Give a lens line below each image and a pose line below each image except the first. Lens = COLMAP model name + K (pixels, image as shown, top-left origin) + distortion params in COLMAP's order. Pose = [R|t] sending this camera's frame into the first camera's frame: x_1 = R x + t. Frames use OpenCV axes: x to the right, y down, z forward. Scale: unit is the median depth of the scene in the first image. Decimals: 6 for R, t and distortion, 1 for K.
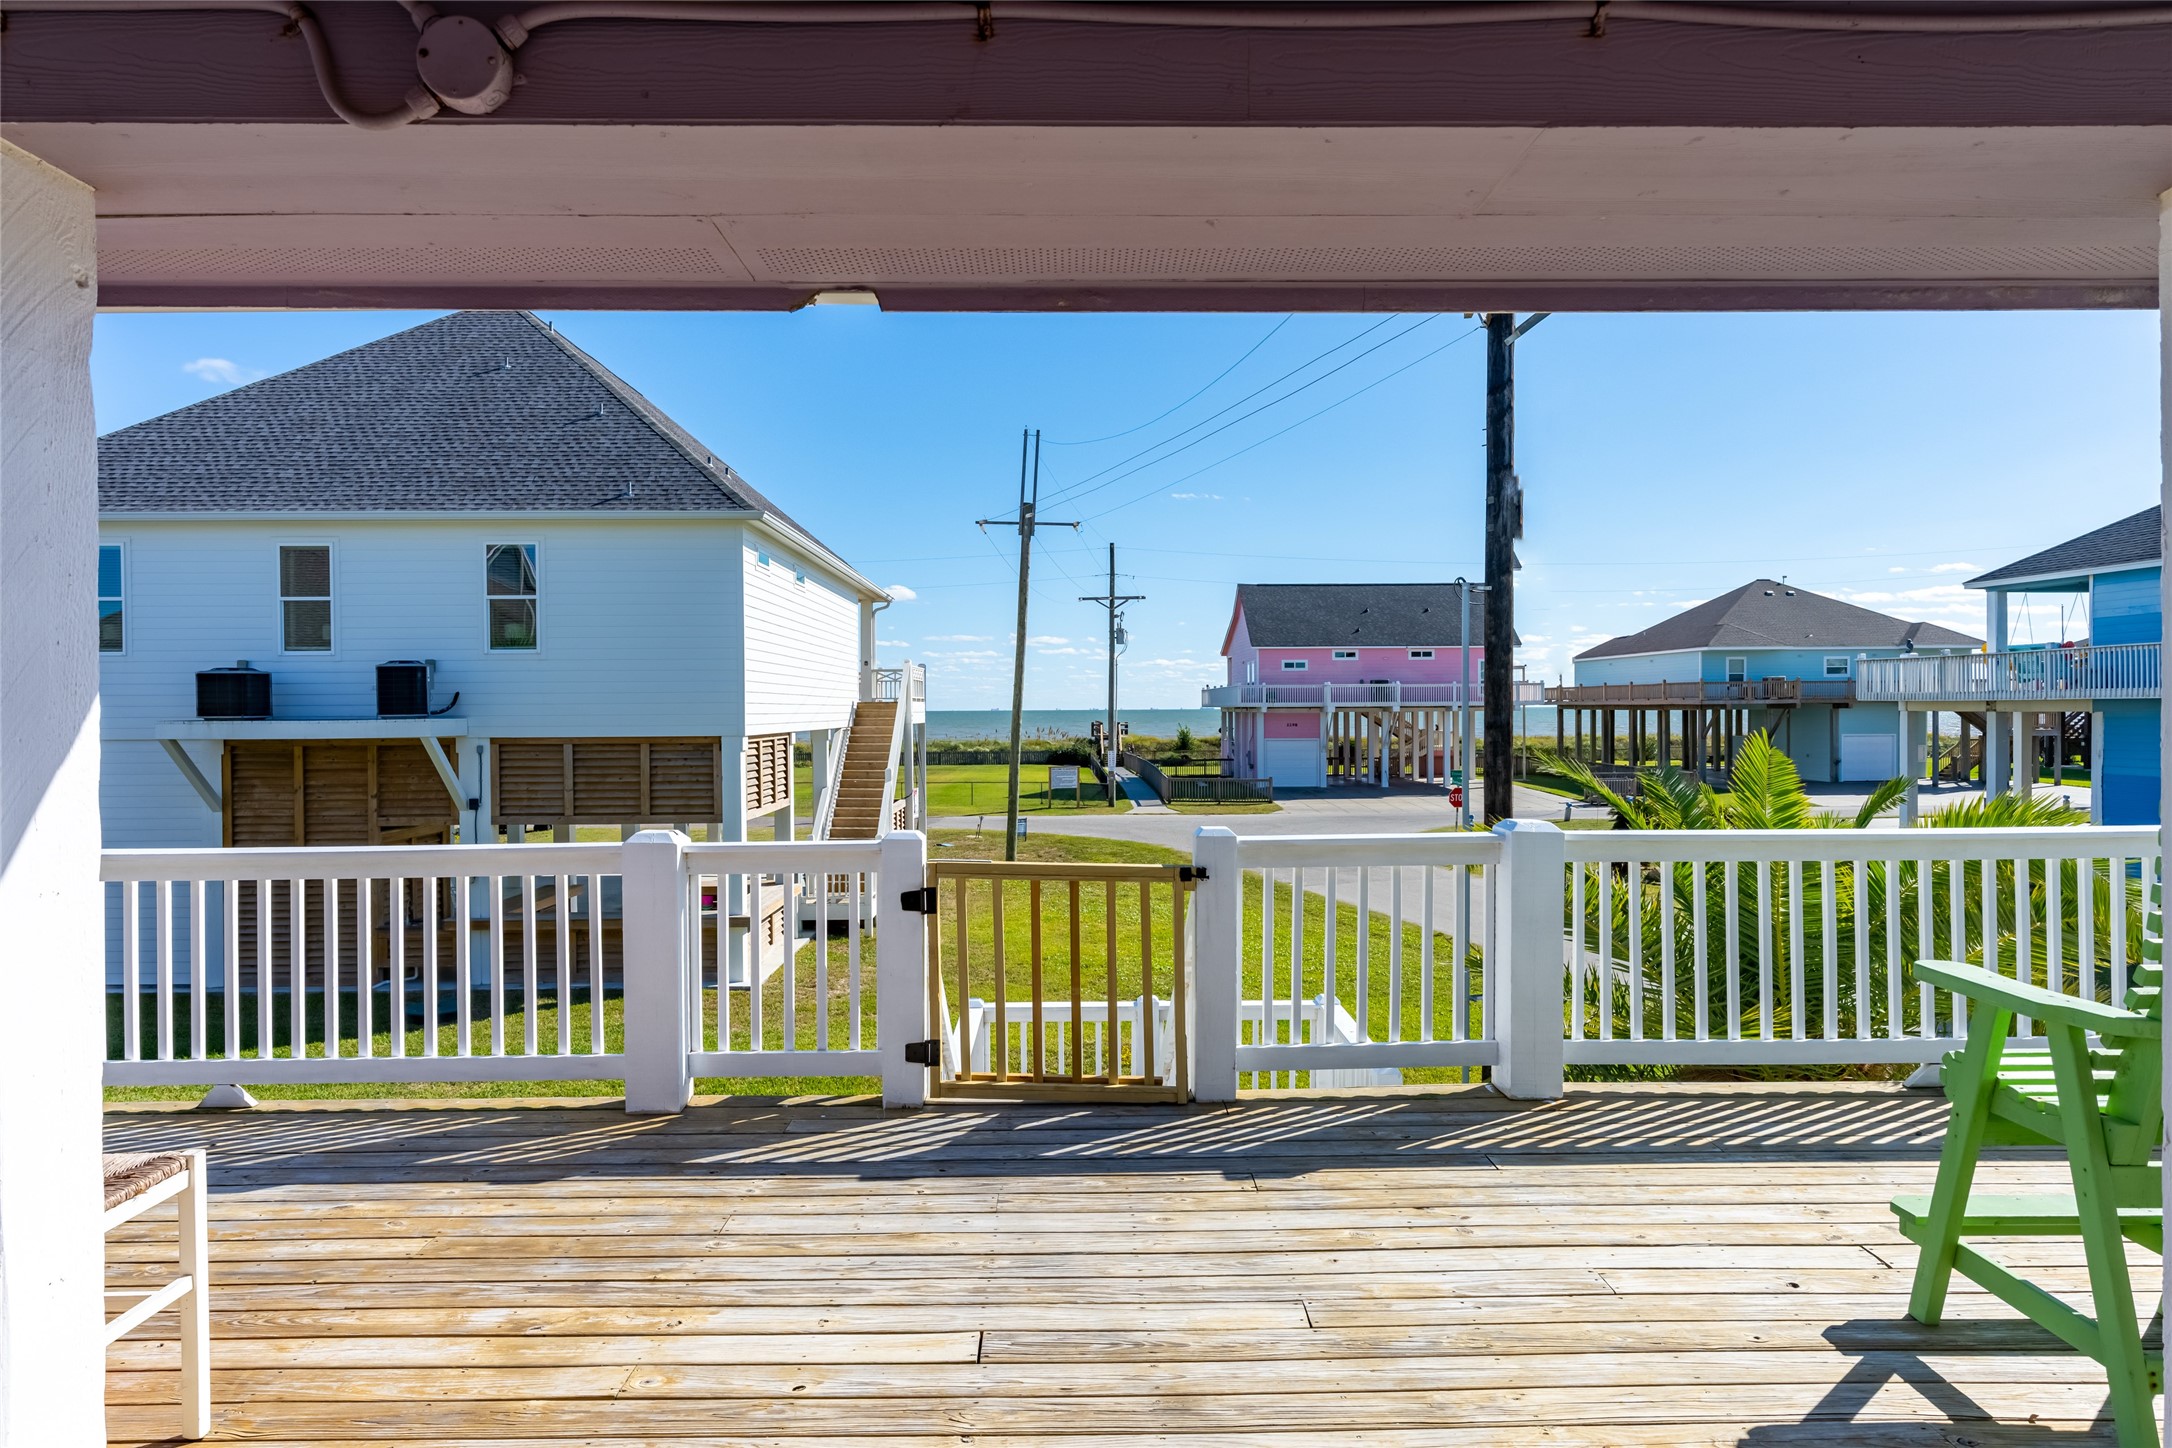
lens RADIAL K [[1249.9, 0, 1080.9], [0, 1249.9, 713.9], [0, 0, 1]] dist [-0.003456, 0.000893]
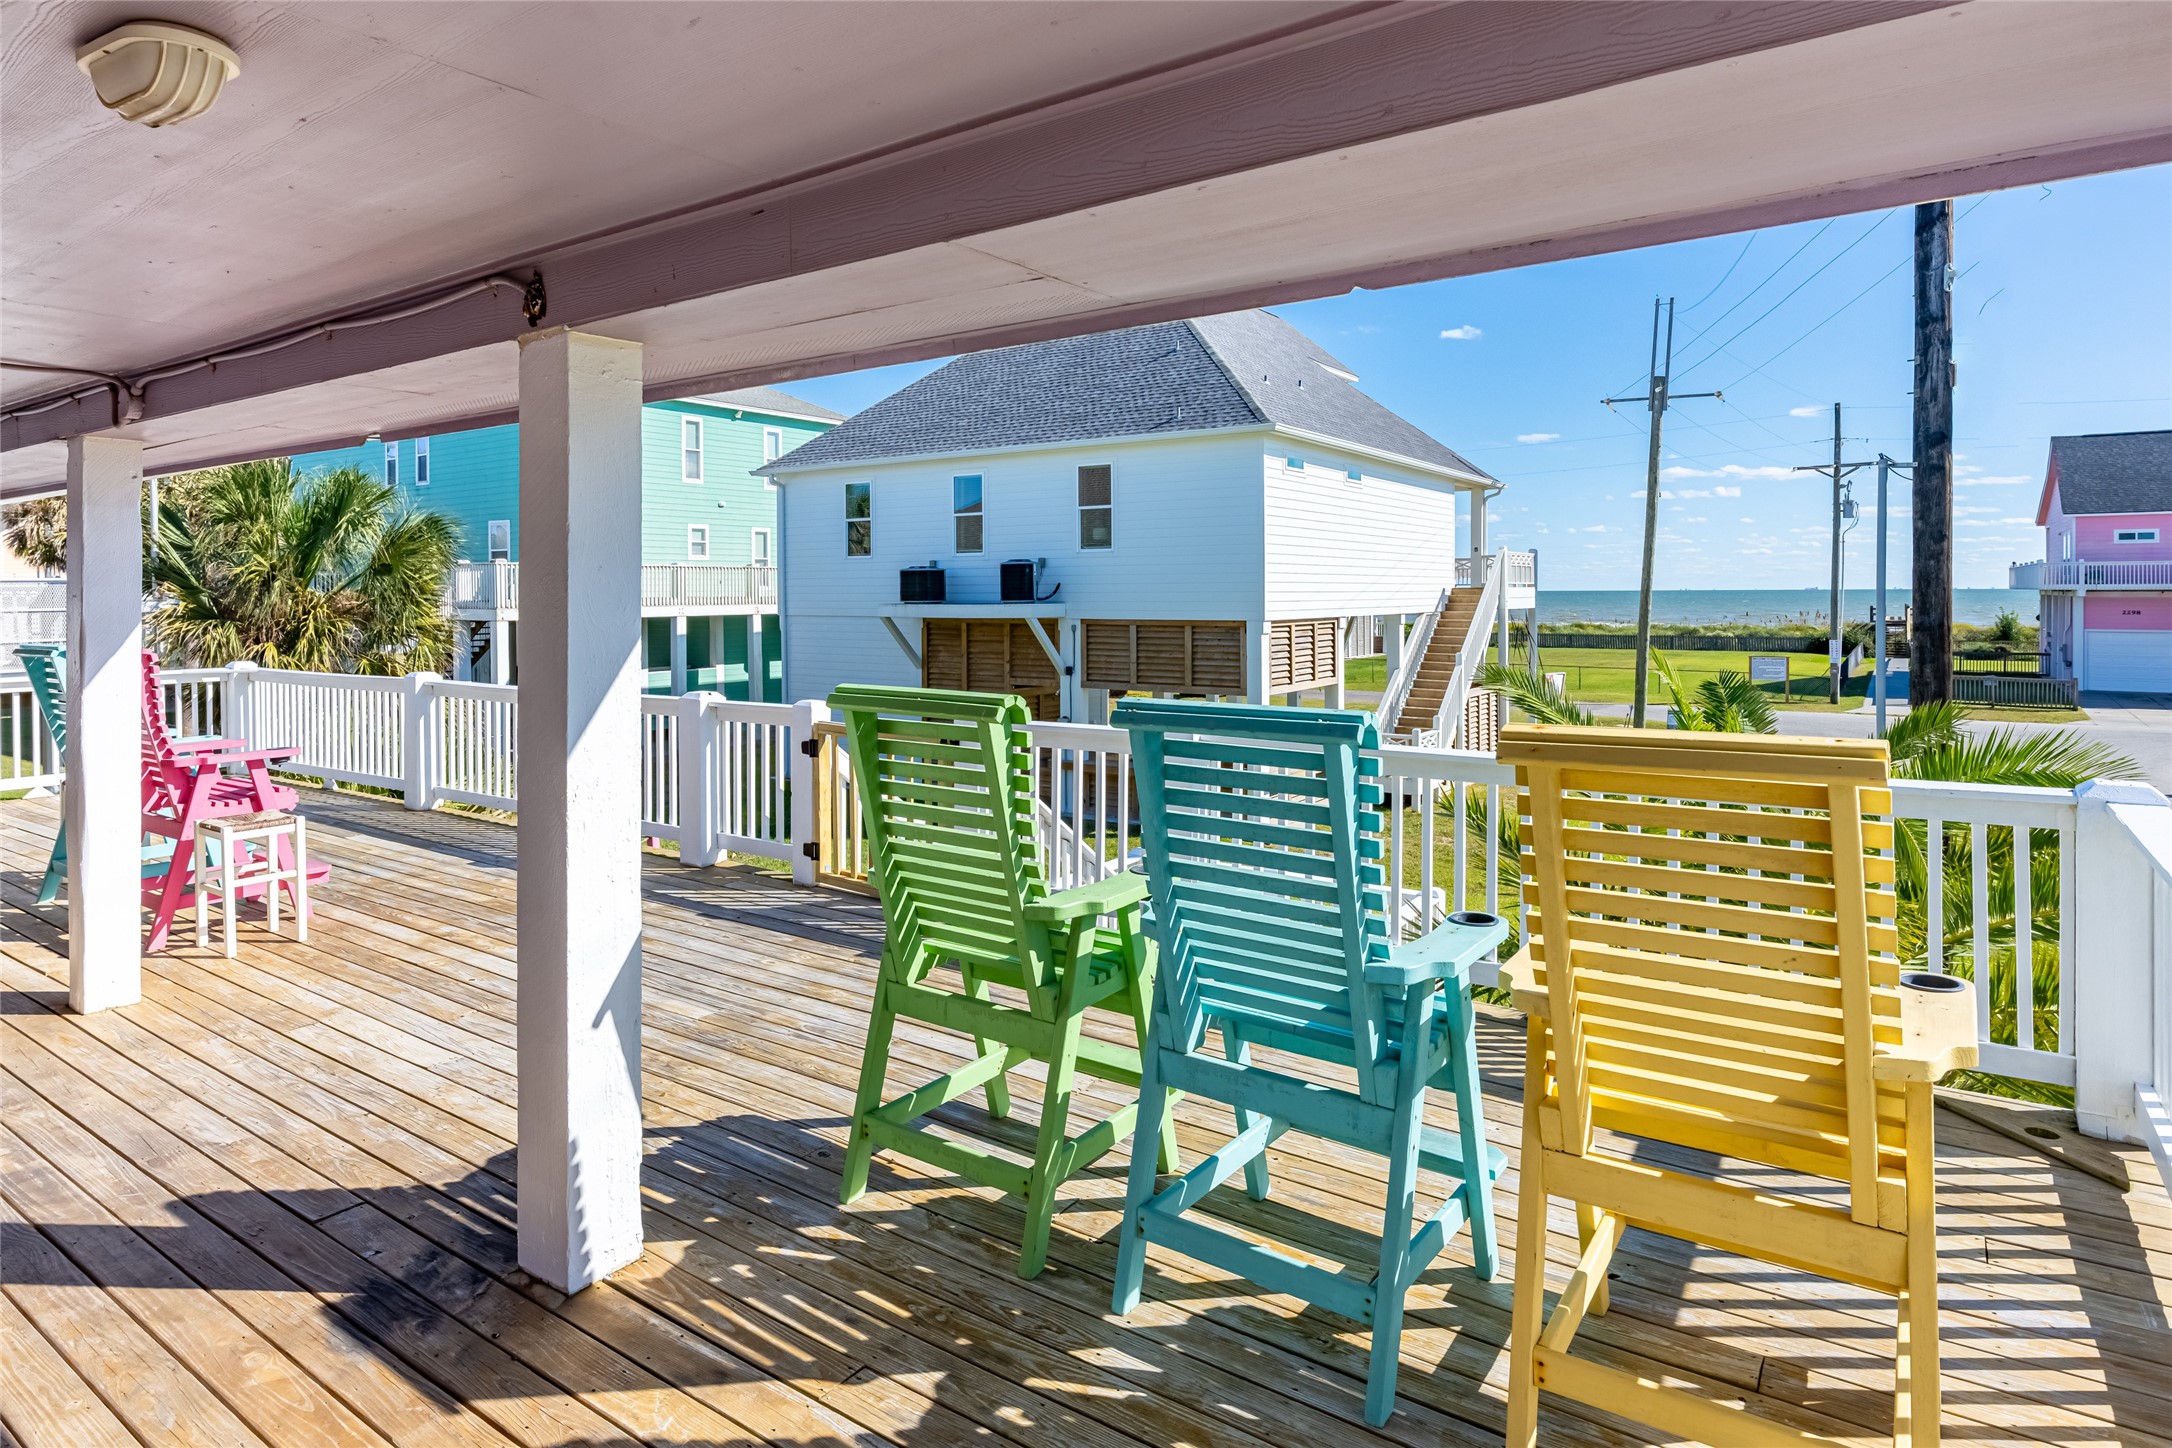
lens RADIAL K [[1193.7, 0, 1061.3], [0, 1193.7, 591.8], [0, 0, 1]] dist [0.005069, 0.001074]
pose [[0.813547, 0.002220, -0.581495, 0.198507], [-0.002716, 0.999996, 0.000018, -0.007815], [0.581493, 0.001564, 0.813550, 0.003669]]
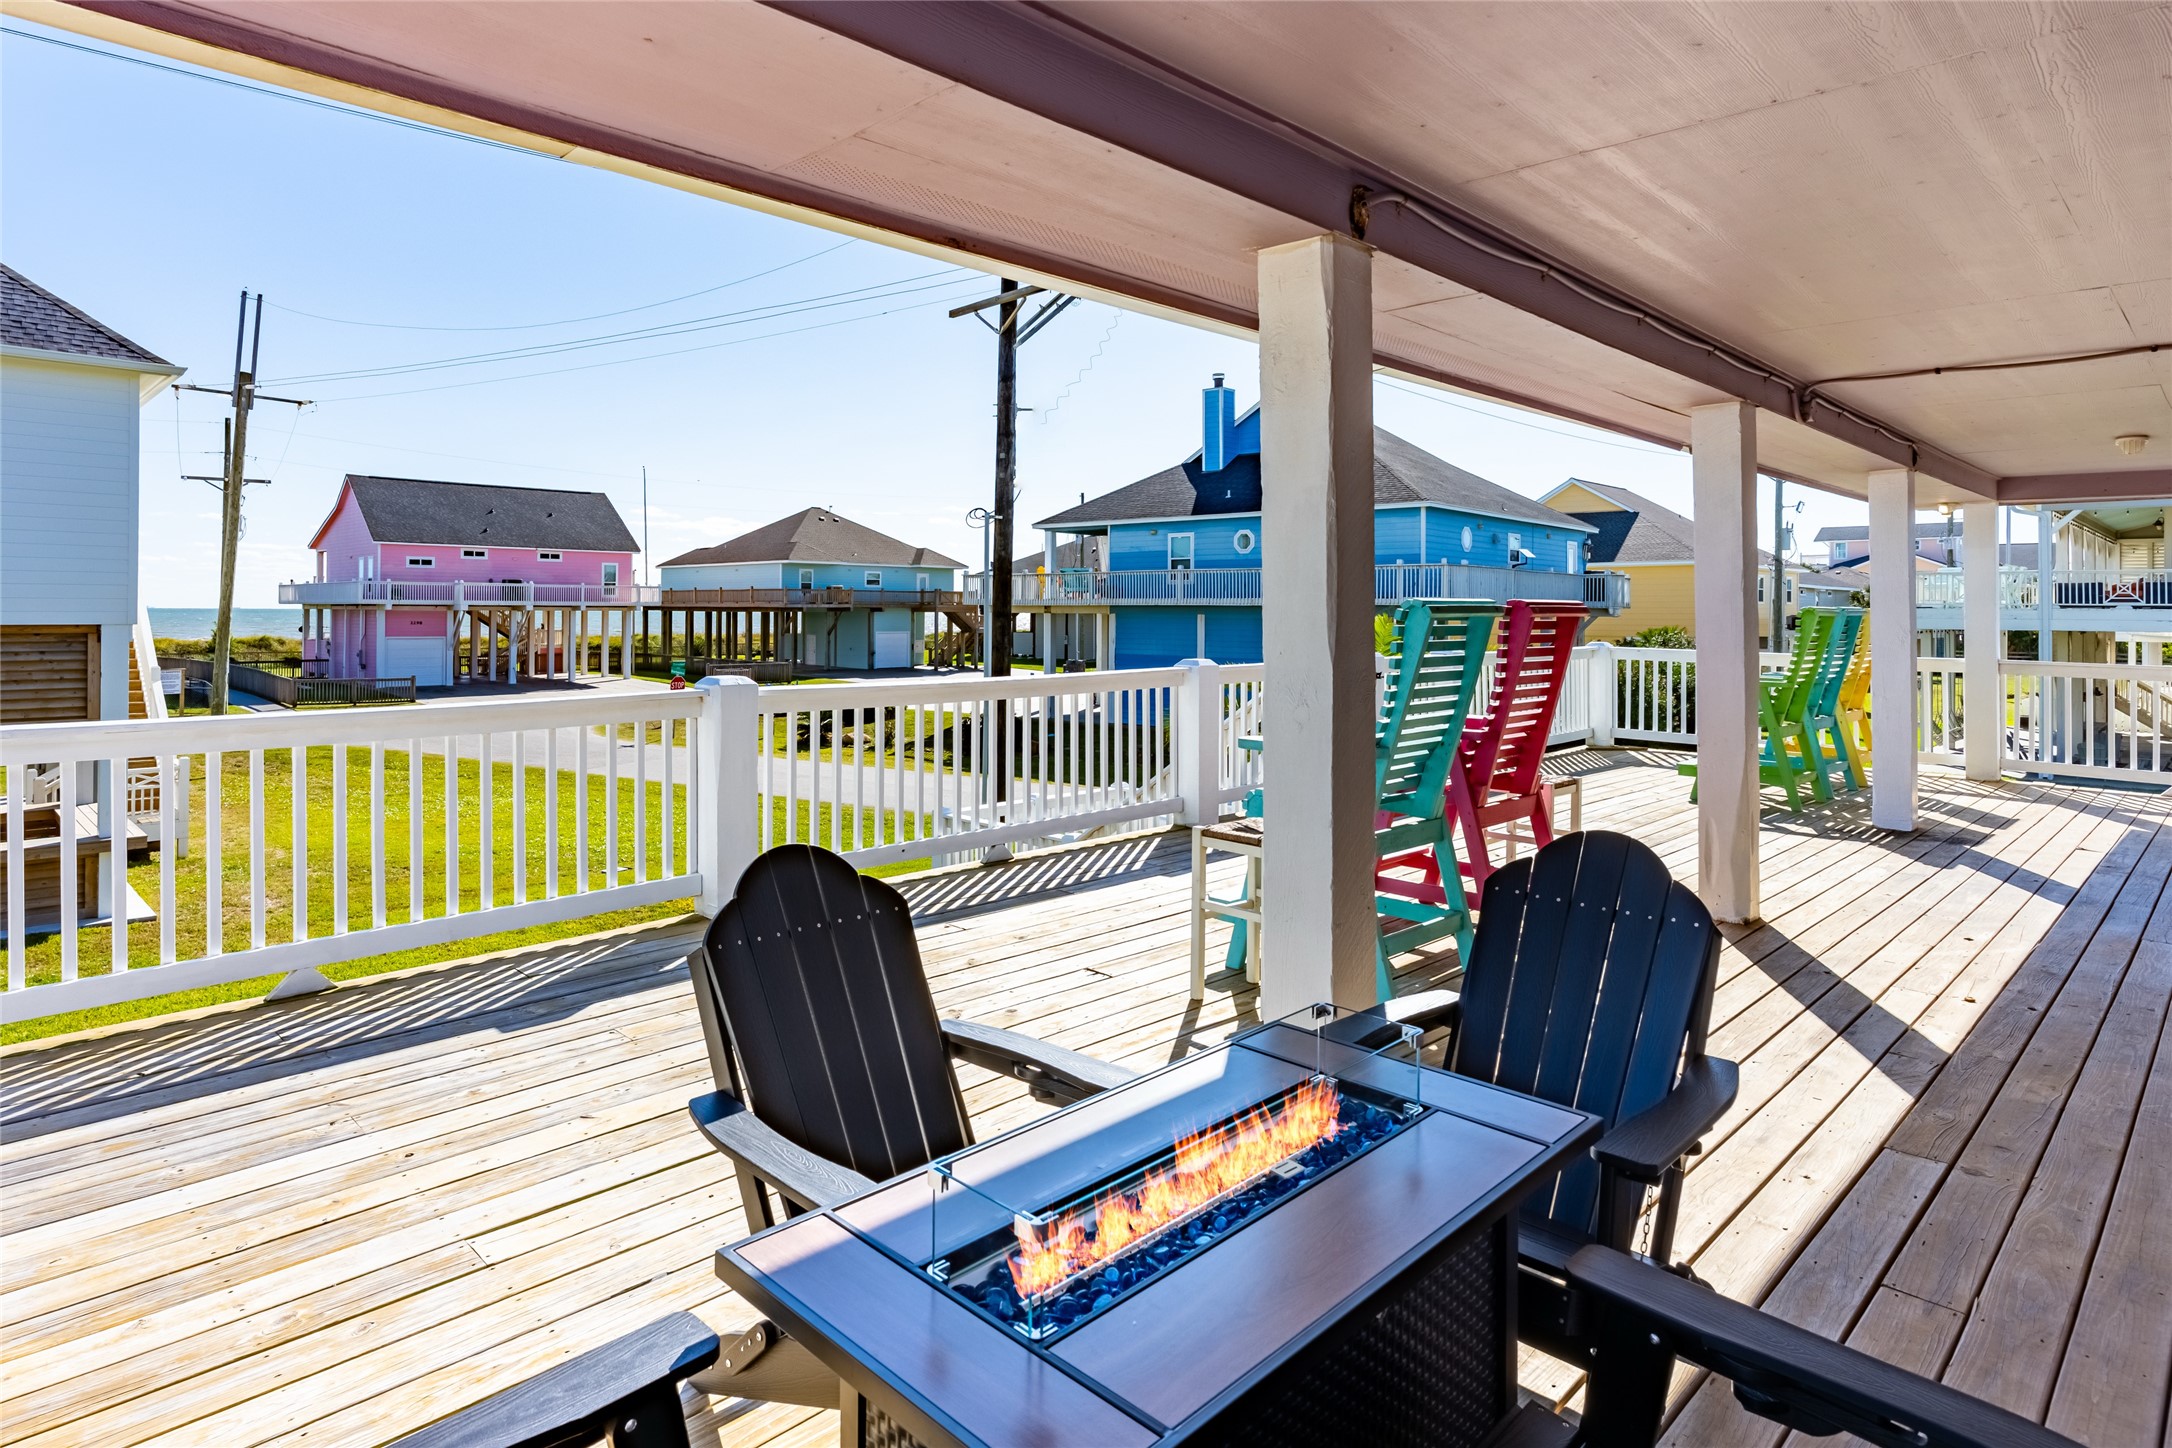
lens RADIAL K [[1183.8, 0, 1012.5], [0, 1183.8, 610.4], [0, 0, 1]] dist [-0.001017, 0.000096]
pose [[0.743360, 0.011435, 0.668794, -0.342632], [-0.008253, 0.999935, -0.007924, 0.008429], [-0.668841, 0.000371, 0.743406, -0.006402]]
